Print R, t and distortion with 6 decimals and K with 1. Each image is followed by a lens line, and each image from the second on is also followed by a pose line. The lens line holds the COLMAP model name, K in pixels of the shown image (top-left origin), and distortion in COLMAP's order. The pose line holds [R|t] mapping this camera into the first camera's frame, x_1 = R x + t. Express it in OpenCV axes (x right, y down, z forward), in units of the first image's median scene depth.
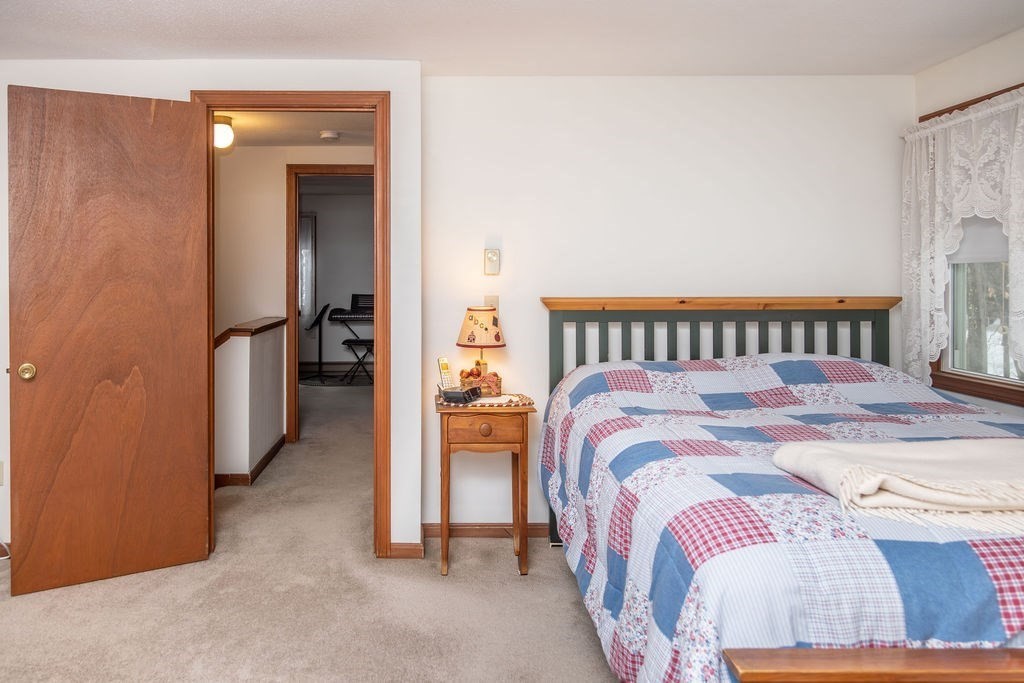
lens RADIAL K [[702.4, 0, 510.9], [0, 702.4, 287.0], [0, 0, 1]] dist [0.014354, -0.001750]
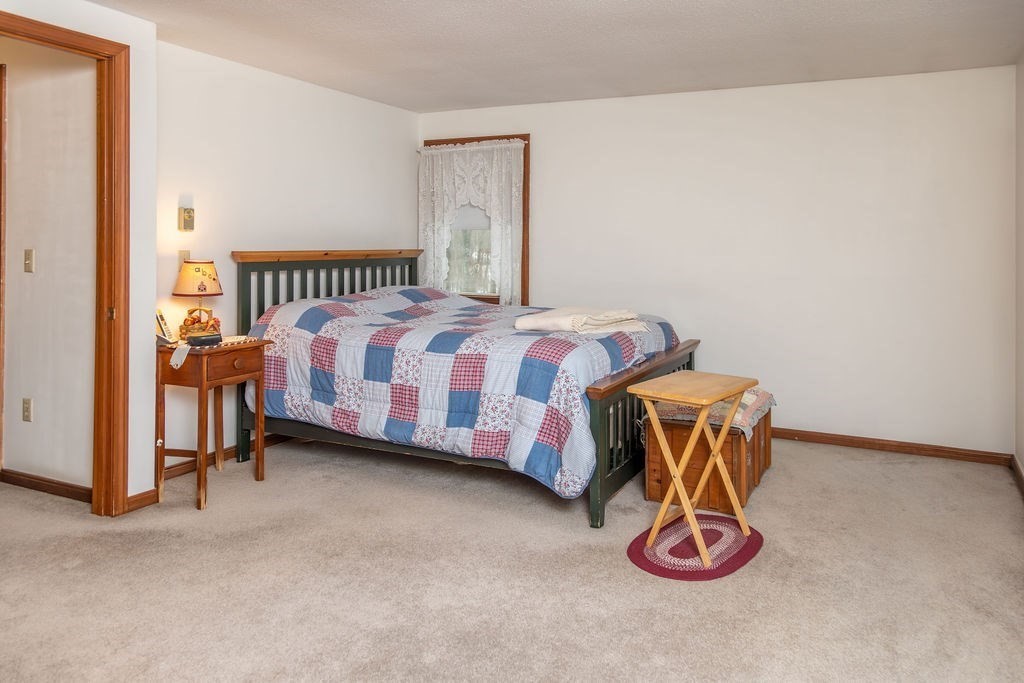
lens RADIAL K [[702.4, 0, 510.9], [0, 702.4, 287.0], [0, 0, 1]] dist [0.014354, -0.001750]
pose [[0.470320, -0.053825, 0.880853, -0.823146], [0.004551, 0.998273, 0.058571, 0.007618], [-0.882484, -0.023538, 0.469752, 0.039386]]
